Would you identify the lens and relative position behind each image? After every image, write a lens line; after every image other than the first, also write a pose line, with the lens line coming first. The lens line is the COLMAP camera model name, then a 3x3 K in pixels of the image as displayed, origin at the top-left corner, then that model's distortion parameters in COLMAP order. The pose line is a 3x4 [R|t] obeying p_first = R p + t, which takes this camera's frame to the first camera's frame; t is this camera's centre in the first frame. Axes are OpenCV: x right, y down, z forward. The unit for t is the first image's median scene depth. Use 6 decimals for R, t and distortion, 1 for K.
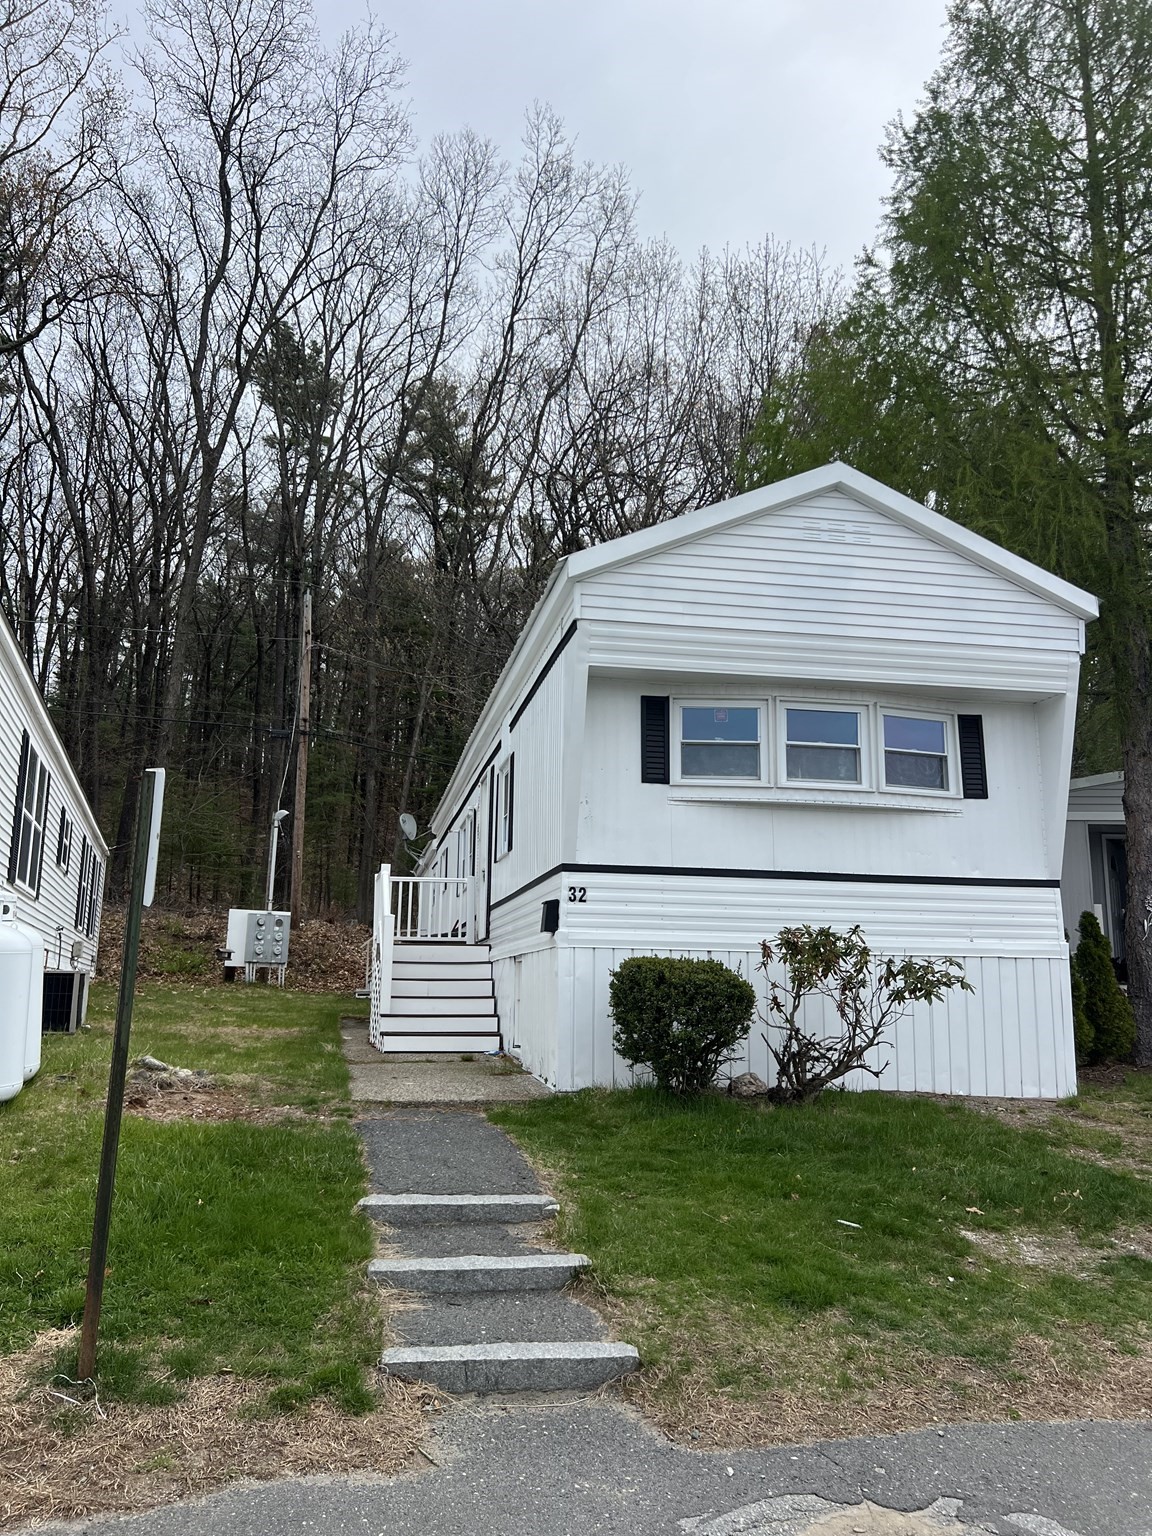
lens RADIAL K [[1164.8, 0, 576.3], [0, 1164.8, 768.1], [0, 0, 1]] dist [0.007332, -0.006684]
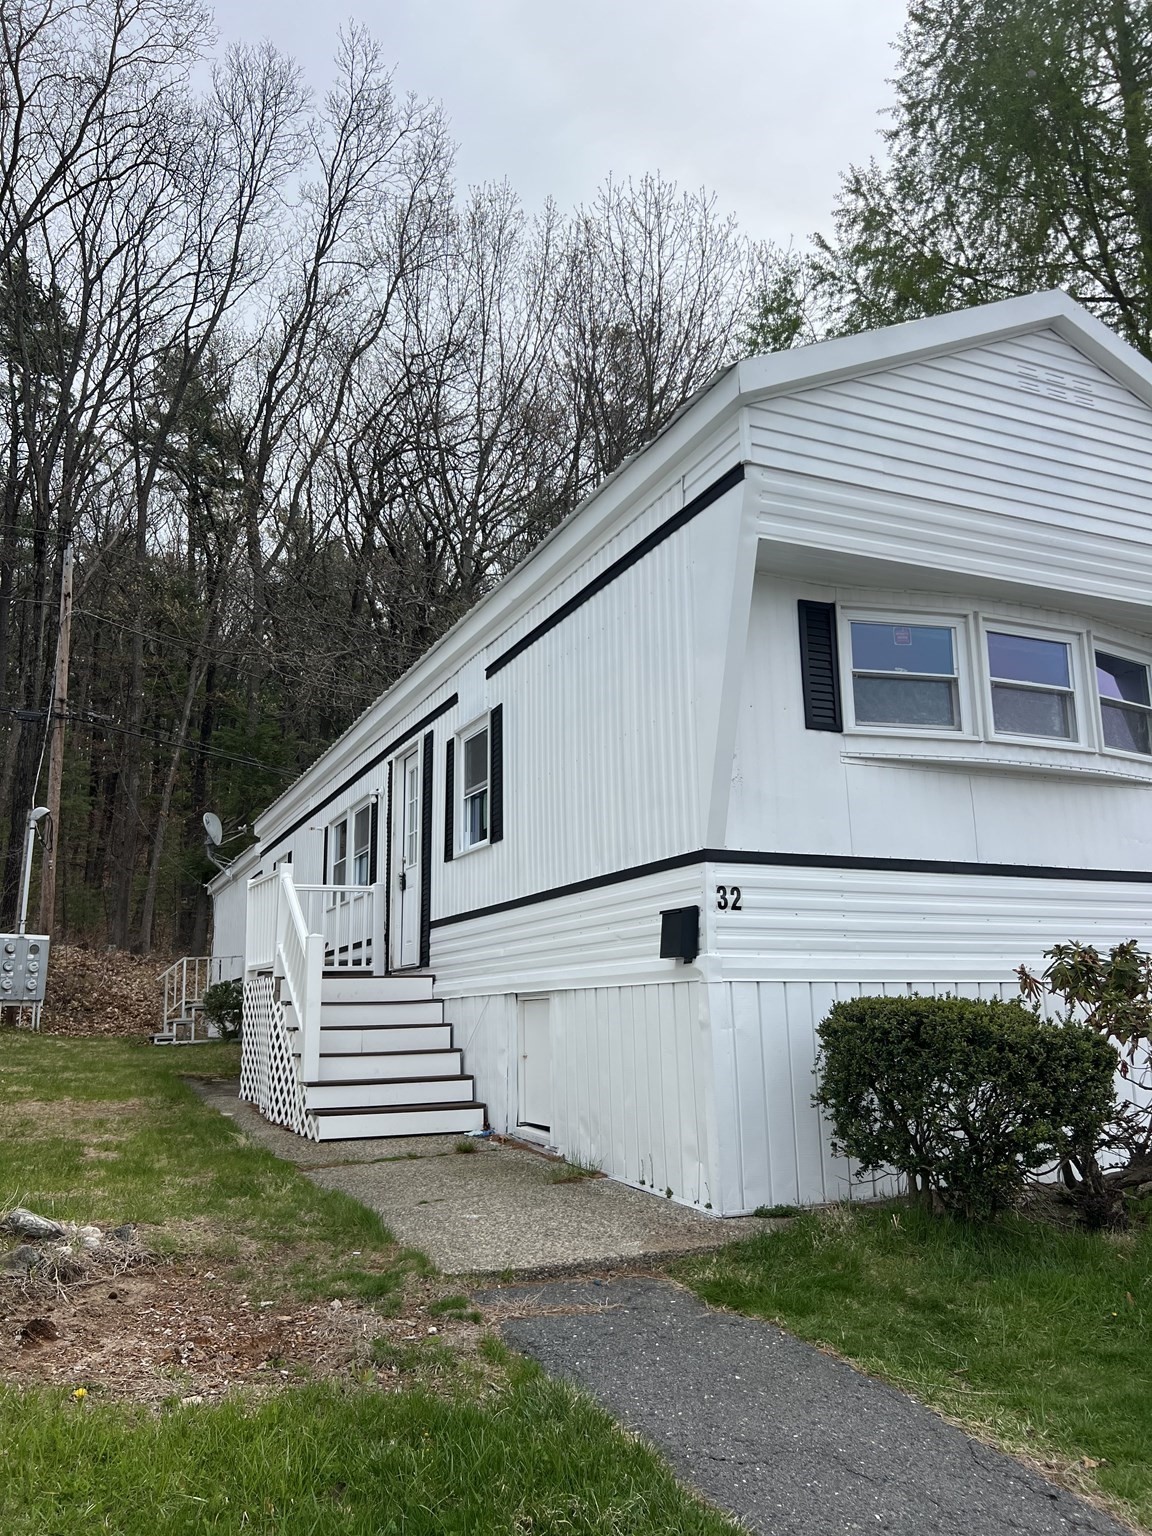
lens RADIAL K [[1164.8, 0, 574.0], [0, 1164.8, 769.4], [0, 0, 1]] dist [0.007332, -0.006684]
pose [[0.973452, 0.023151, 0.227716, -0.215912], [-0.019295, 0.999631, -0.019144, 0.049320], [-0.228075, 0.014242, 0.973539, 0.377229]]
